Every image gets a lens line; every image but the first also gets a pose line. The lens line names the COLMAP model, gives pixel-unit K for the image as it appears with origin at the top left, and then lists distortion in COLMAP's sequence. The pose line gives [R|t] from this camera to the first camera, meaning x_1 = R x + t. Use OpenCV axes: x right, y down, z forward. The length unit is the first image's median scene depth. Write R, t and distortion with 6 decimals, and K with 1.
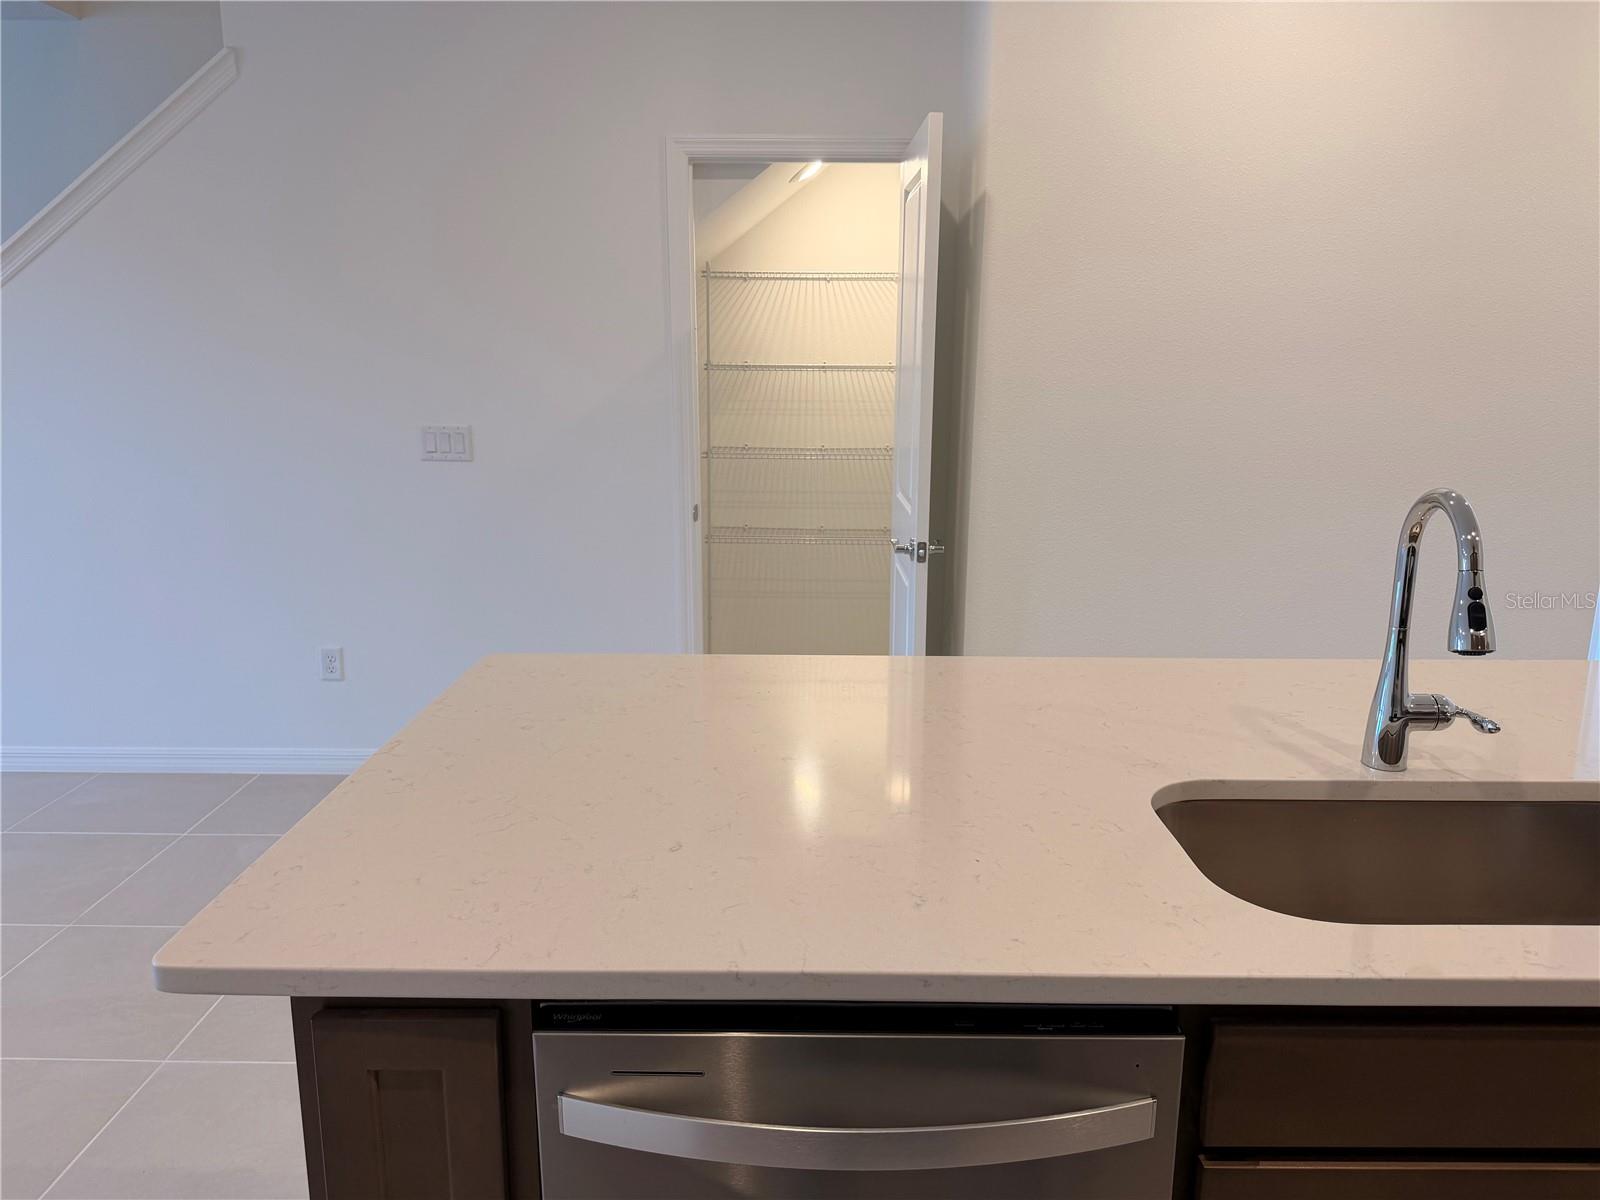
lens RADIAL K [[1105.9, 0, 795.7], [0, 1105.9, 599.1], [0, 0, 1]] dist [0.113518, -0.200975]
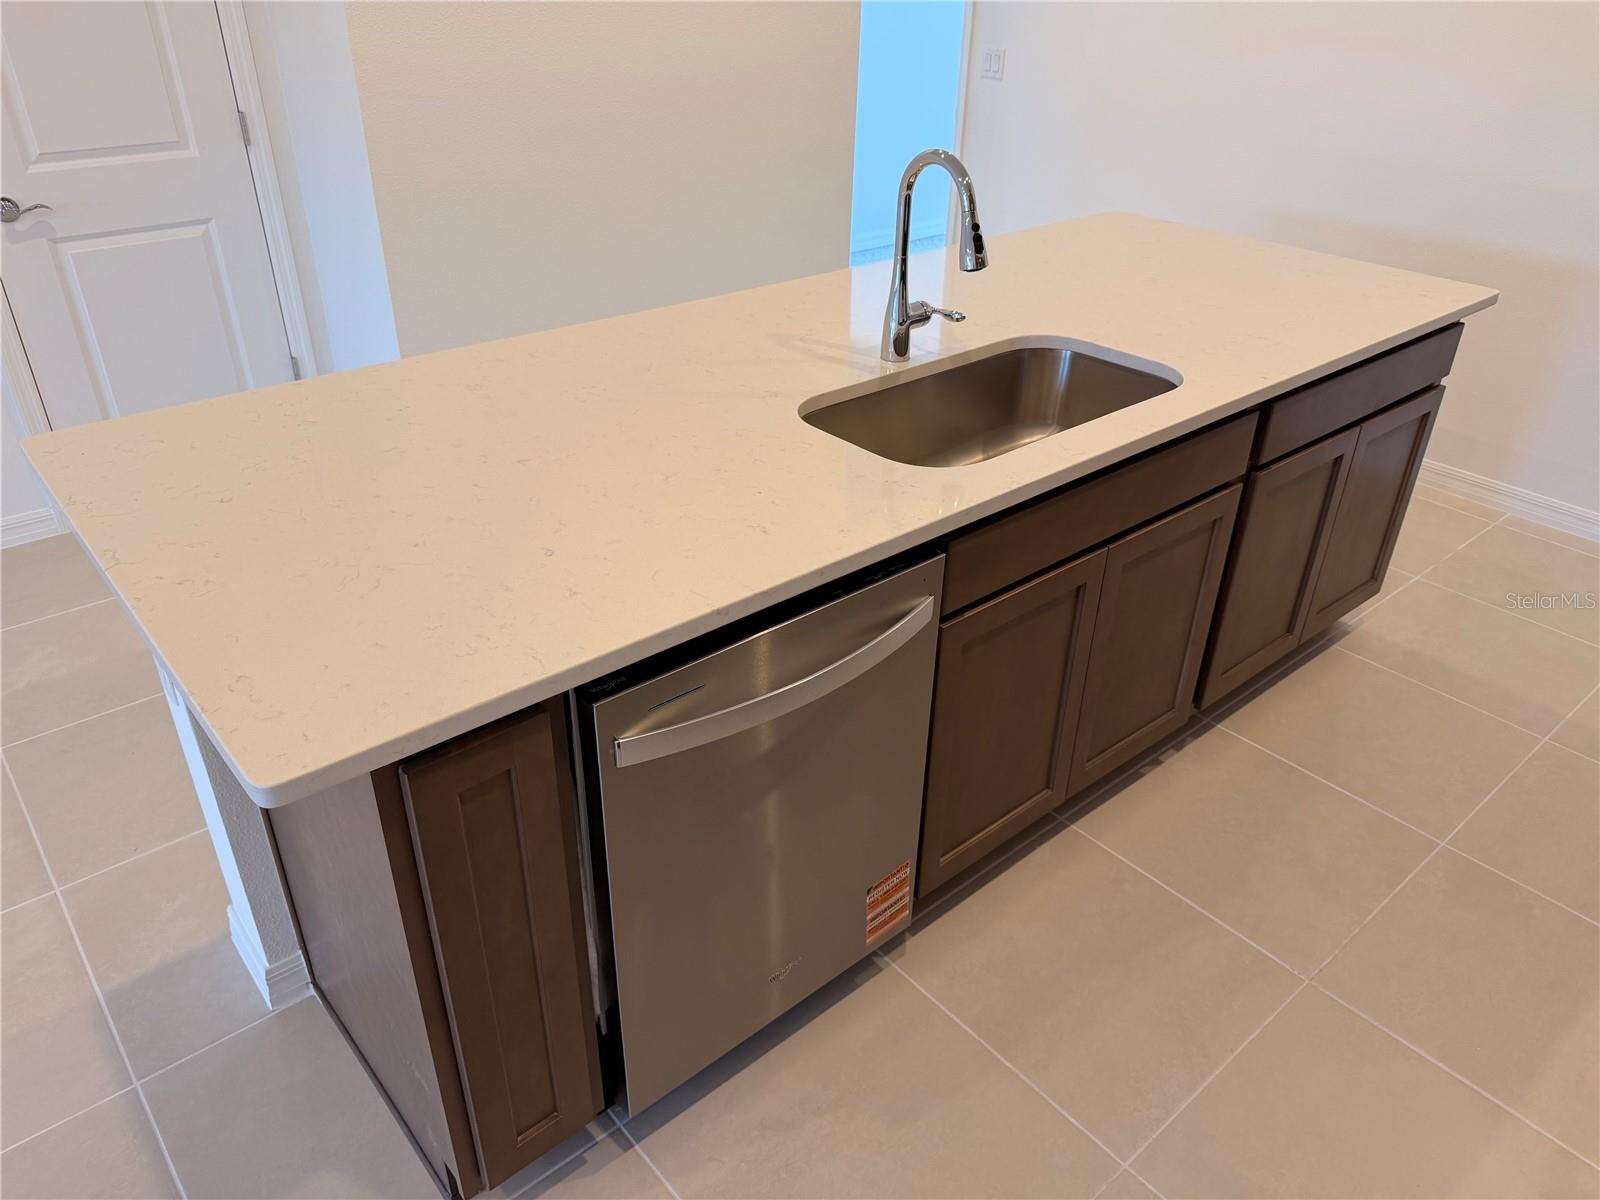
lens RADIAL K [[1105.9, 0, 795.7], [0, 1105.9, 599.1], [0, 0, 1]] dist [0.113518, -0.200975]
pose [[0.764191, -0.323857, 0.557789, -0.482761], [0.128283, 0.923842, 0.360638, -0.099813], [-0.632104, -0.204041, 0.747537, -0.041437]]
